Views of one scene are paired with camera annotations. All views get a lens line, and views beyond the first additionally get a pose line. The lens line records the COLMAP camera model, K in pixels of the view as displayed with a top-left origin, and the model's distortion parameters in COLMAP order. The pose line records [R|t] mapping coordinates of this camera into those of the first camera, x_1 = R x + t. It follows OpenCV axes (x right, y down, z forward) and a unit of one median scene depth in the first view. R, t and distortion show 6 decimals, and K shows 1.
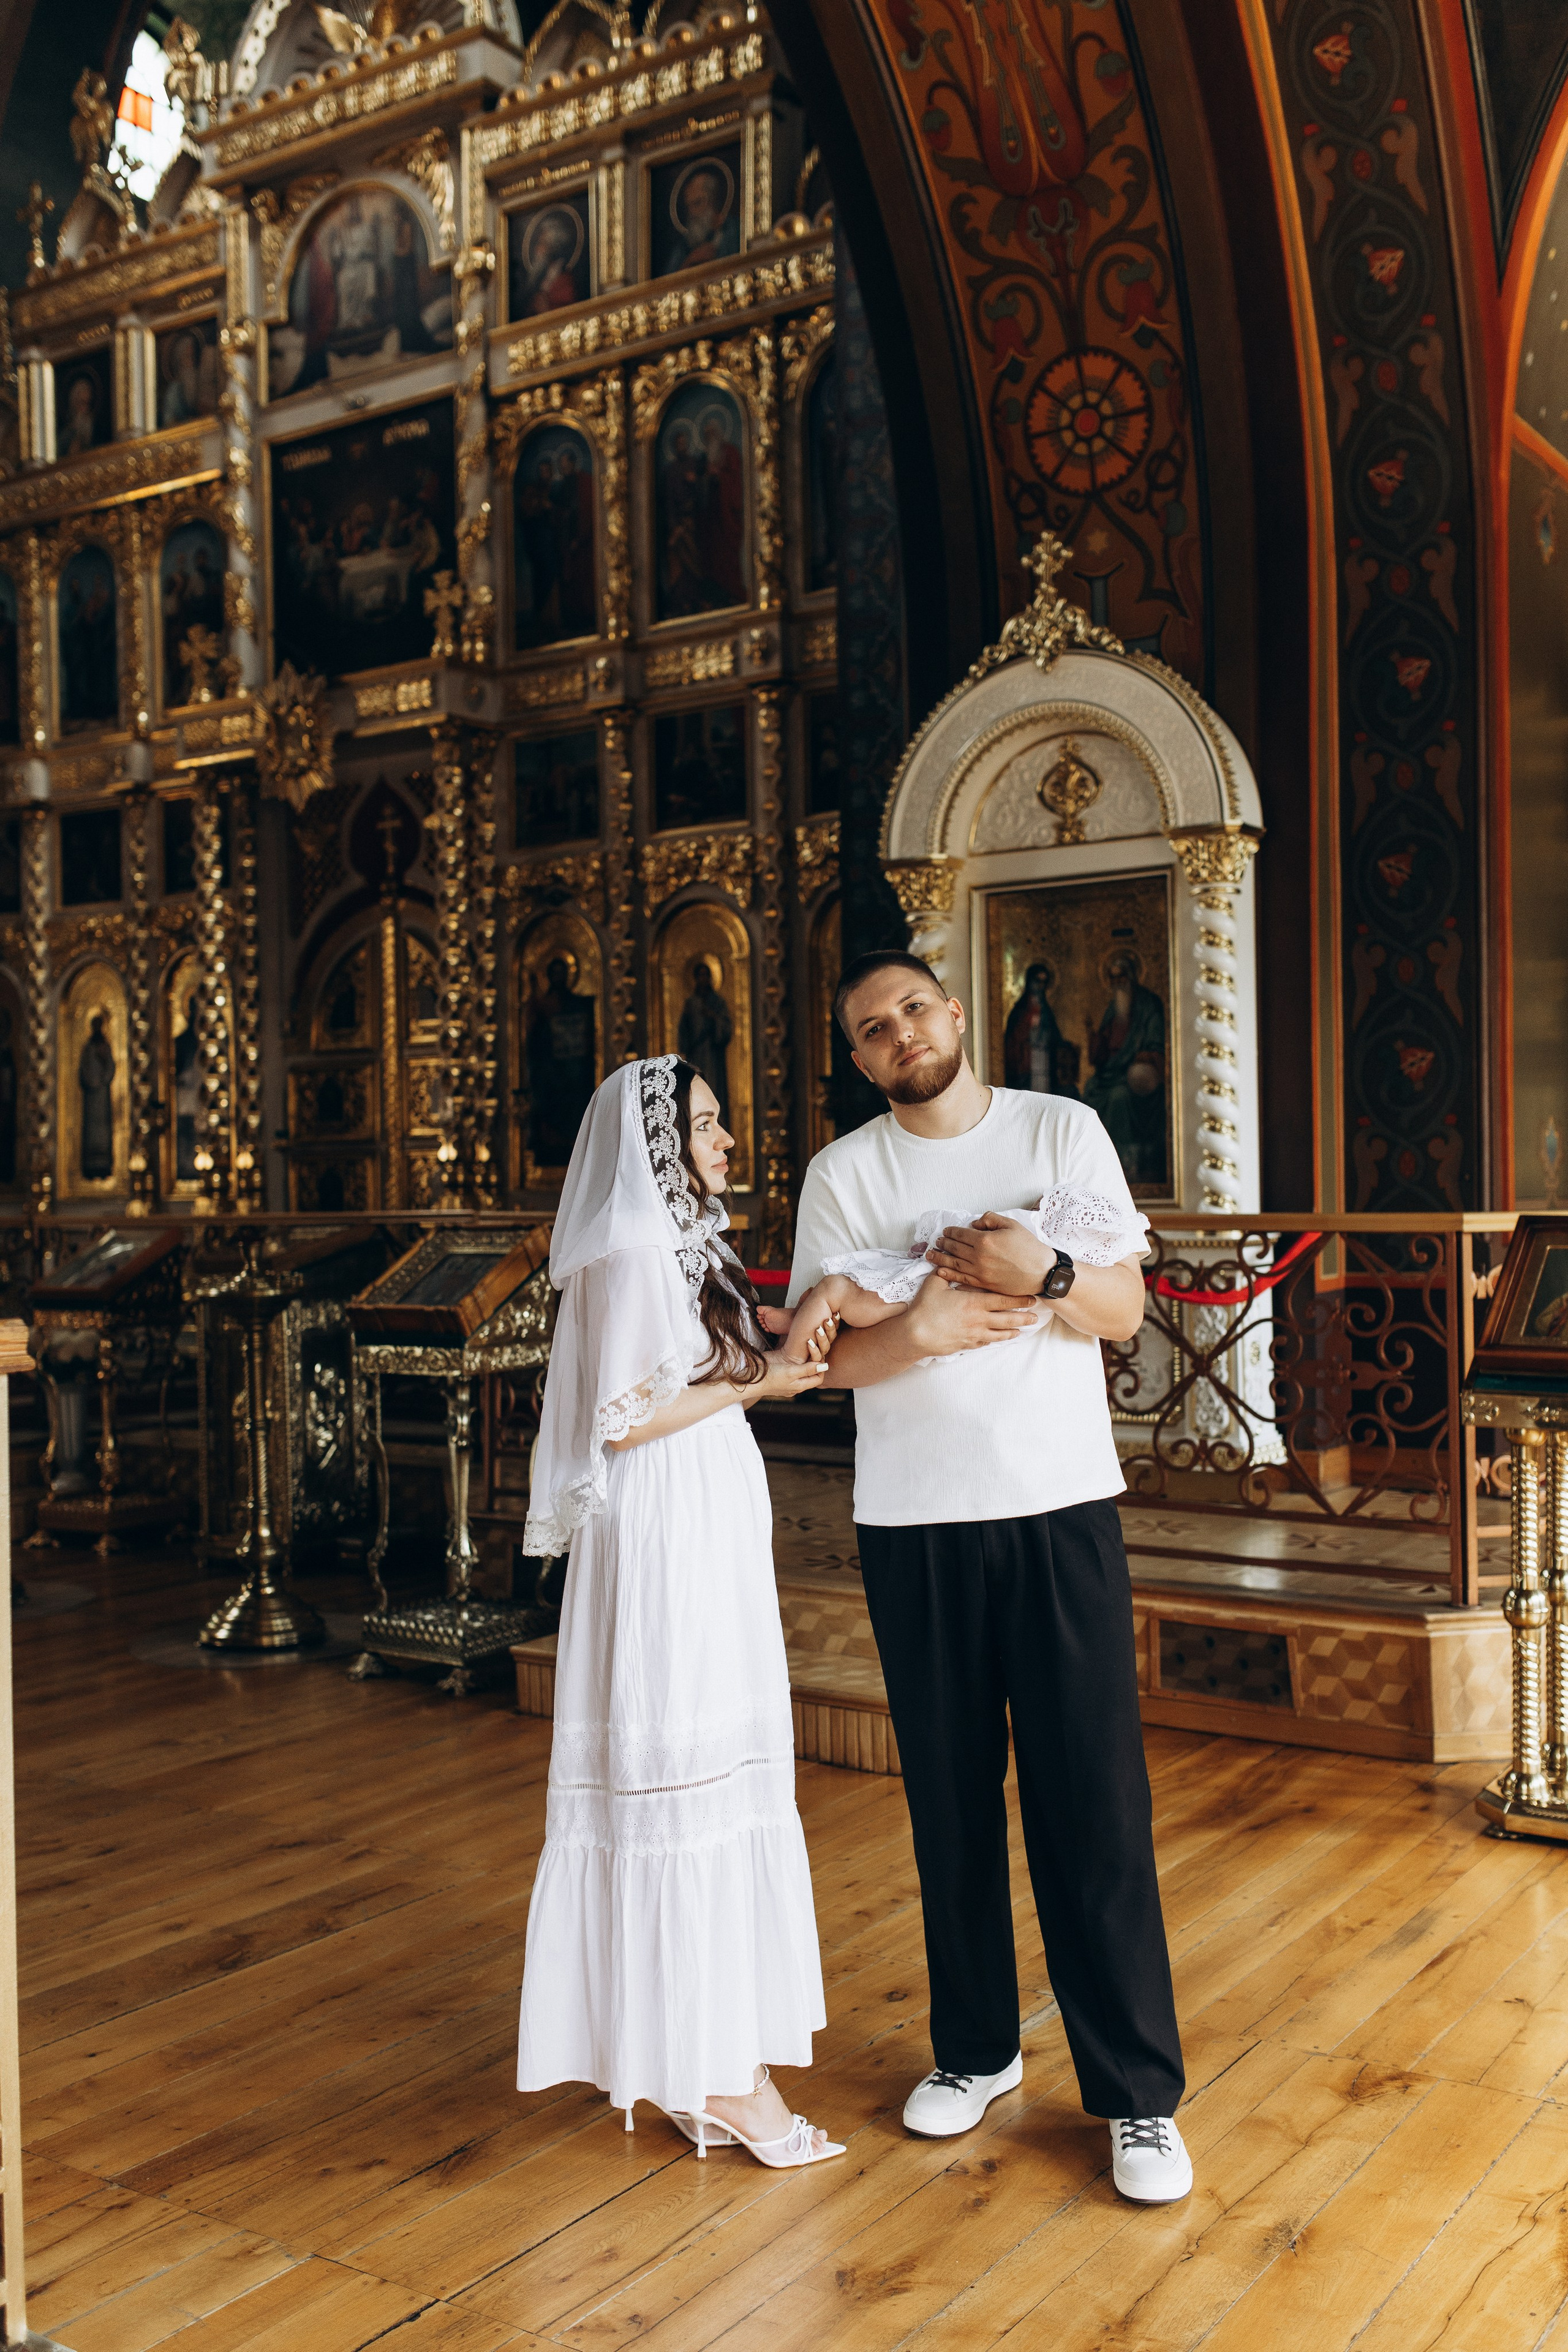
lens RADIAL K [[2242.5, 0, 789.3], [0, 2242.5, 1199.0], [0, 0, 1]] dist [0.060706, -0.131129]
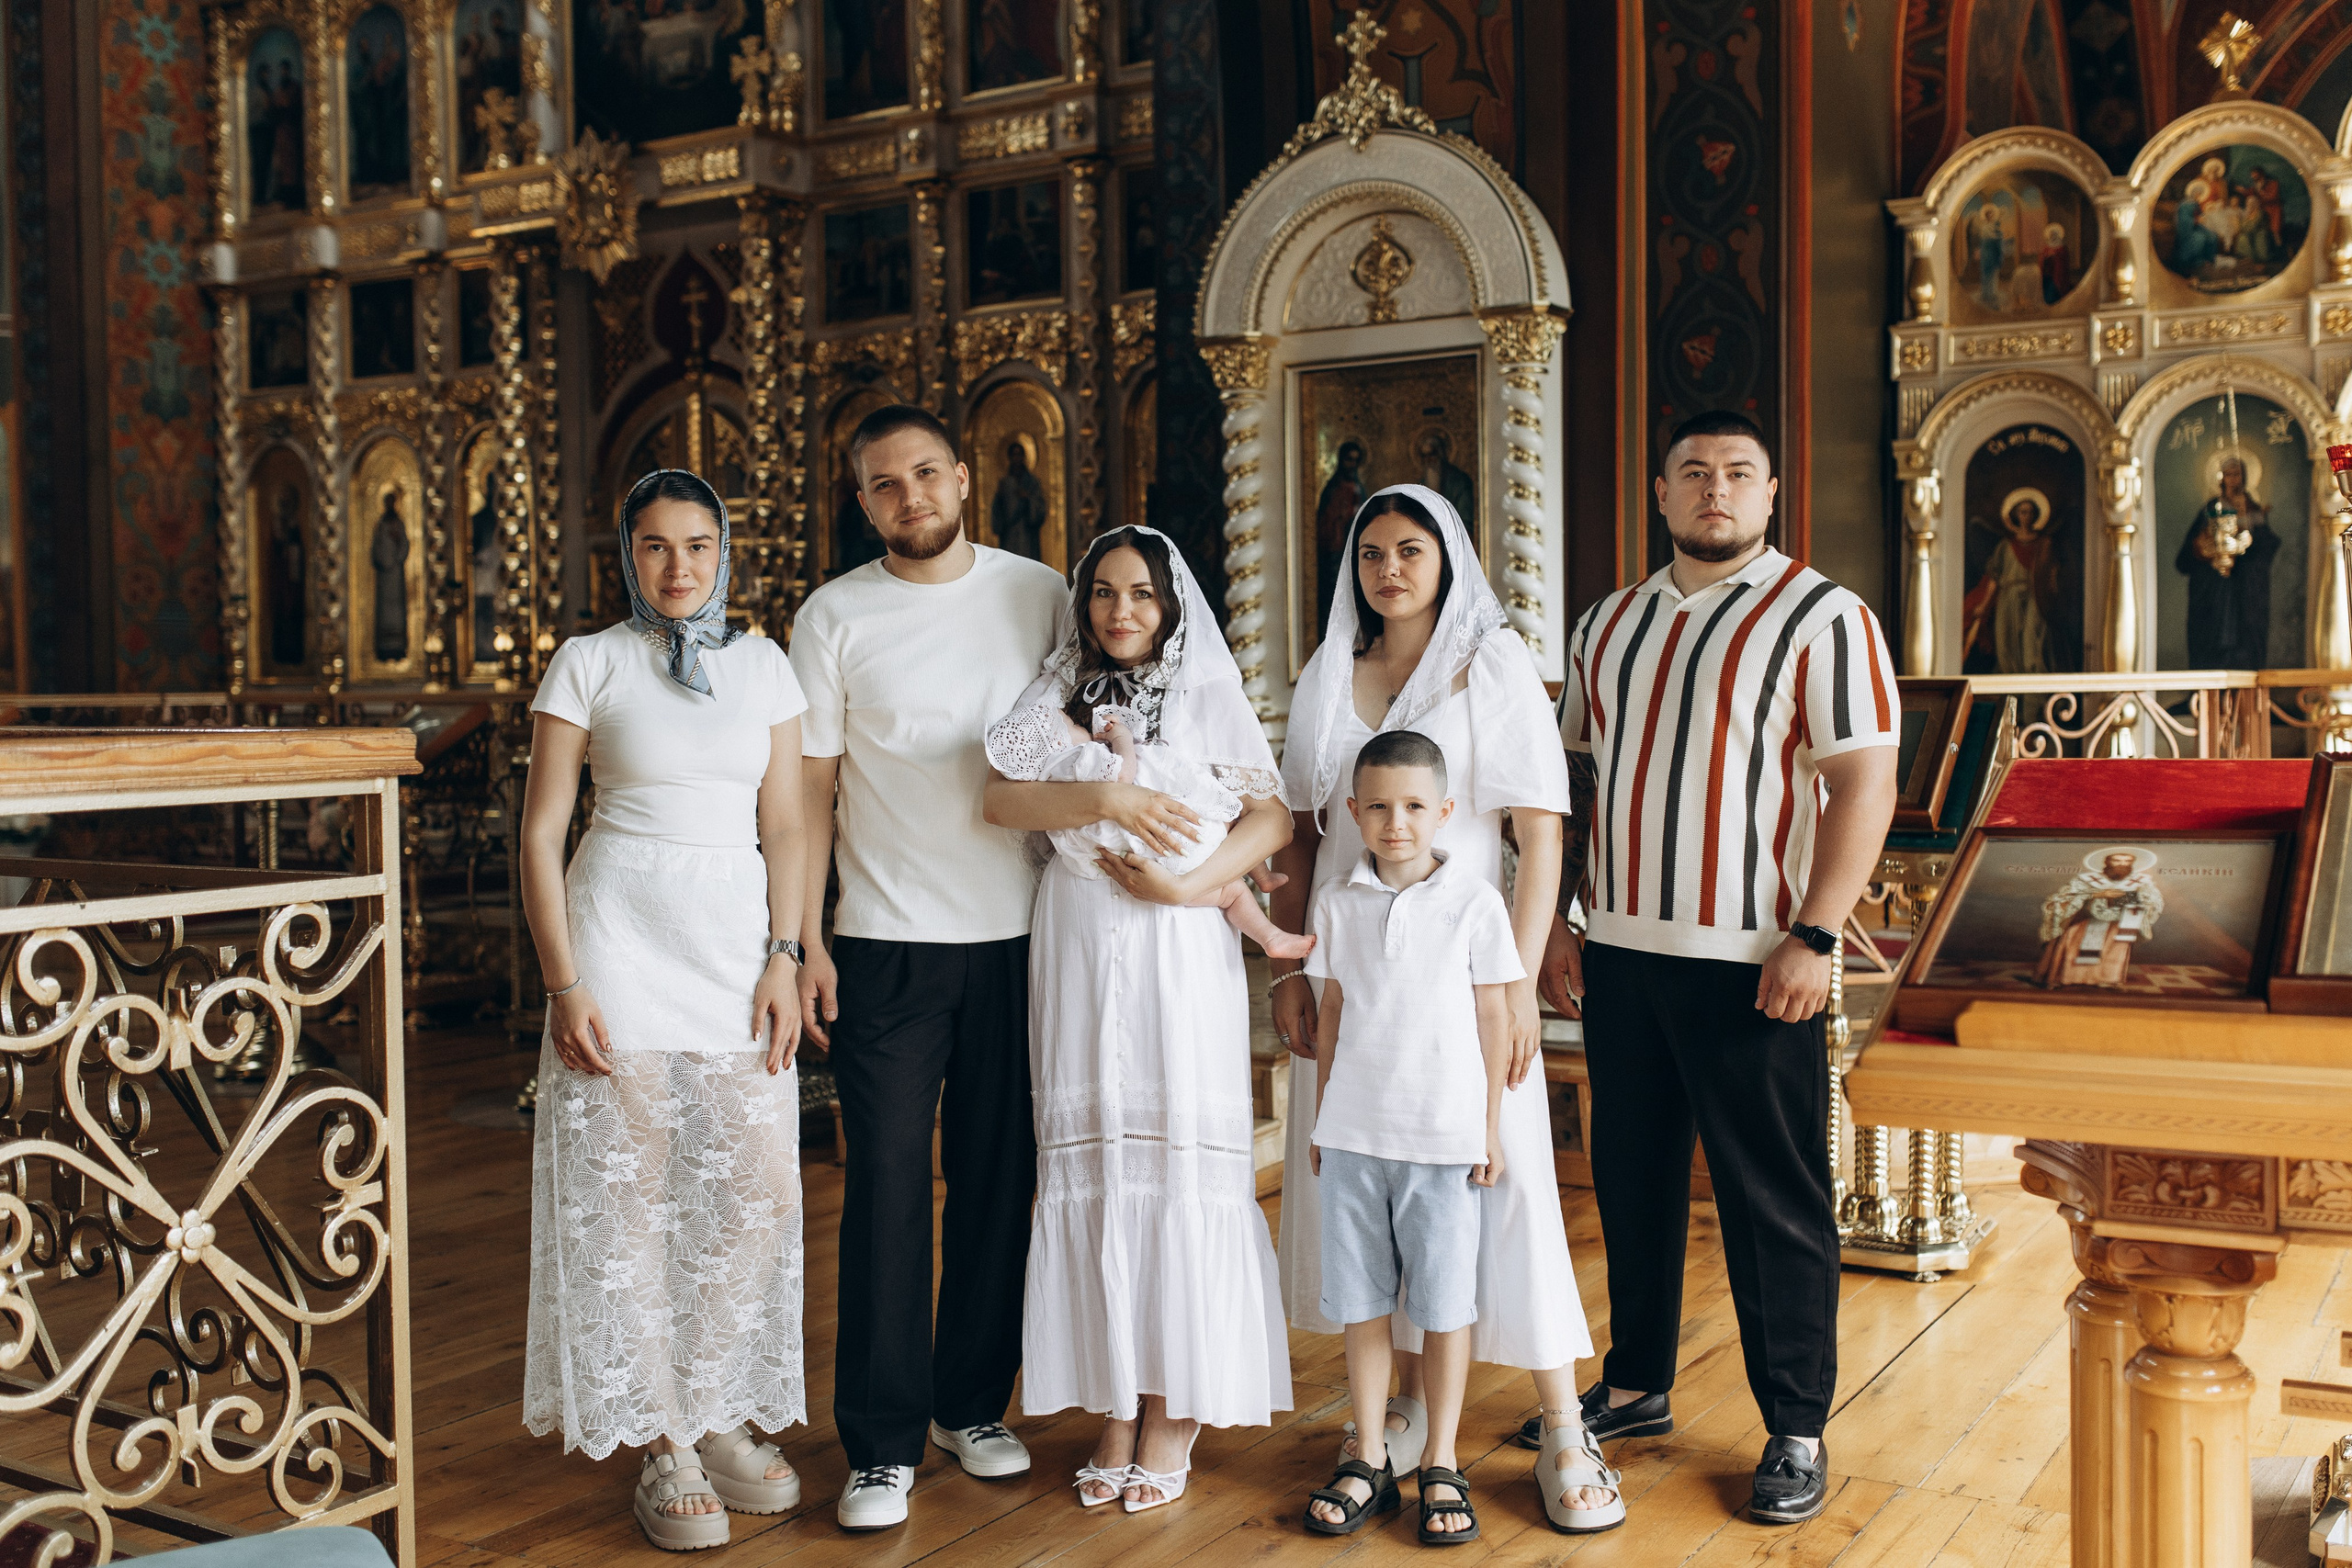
lens RADIAL K [[2340.8, 0, 1209.2], [0, 2340.8, 775.1], [0, 0, 1]] dist [0.062120, -0.132191]
pose [[0.998994, 0.002850, 0.044764, 0.000227], [-0.004246, 0.999507, 0.031124, 0.008775], [-0.044653, -0.031283, 0.998513, -0.038867]]
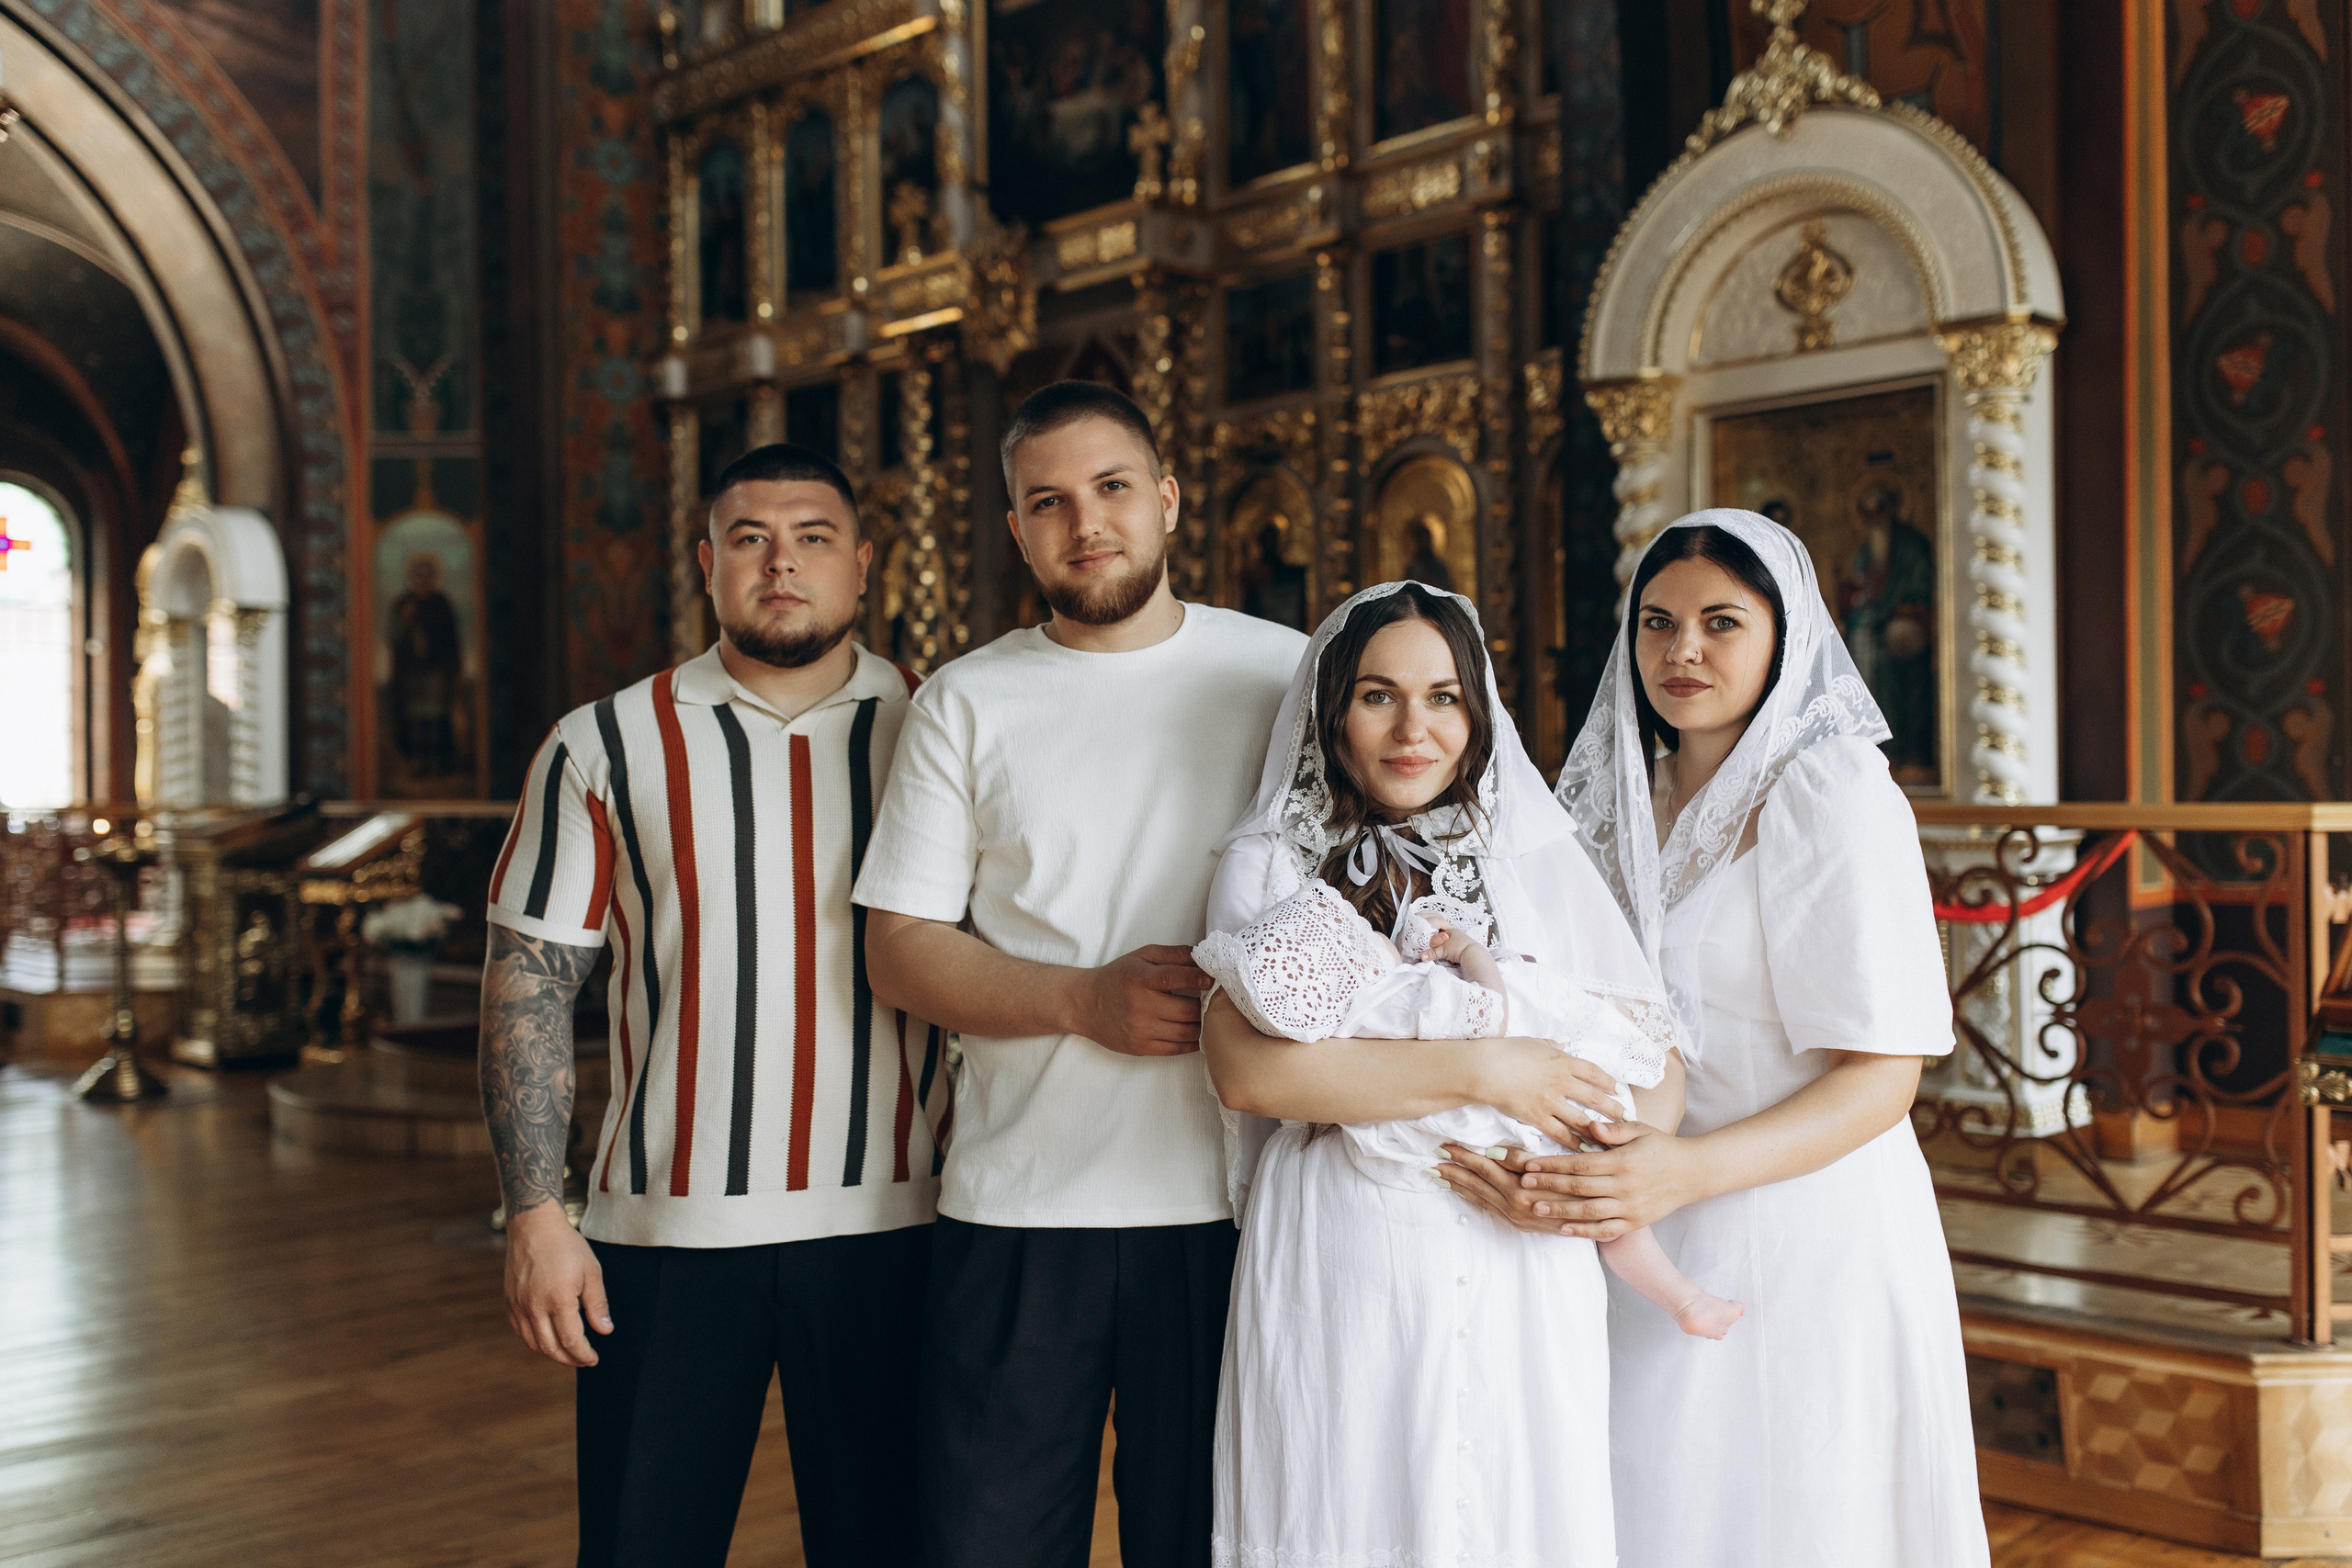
lens RADIAL K [[2242.3, 0, 1174.8], [0, 2242.3, 795.7], [0, 0, 1]] dist [0.060706, -0.131129]
pose [[0.980045, 0.005115, -0.198710, 0.041580], [-0.005118, 0.999987, 0.000498, 0.002495], [0.198710, 0.000529, 0.980058, 0.105704]]
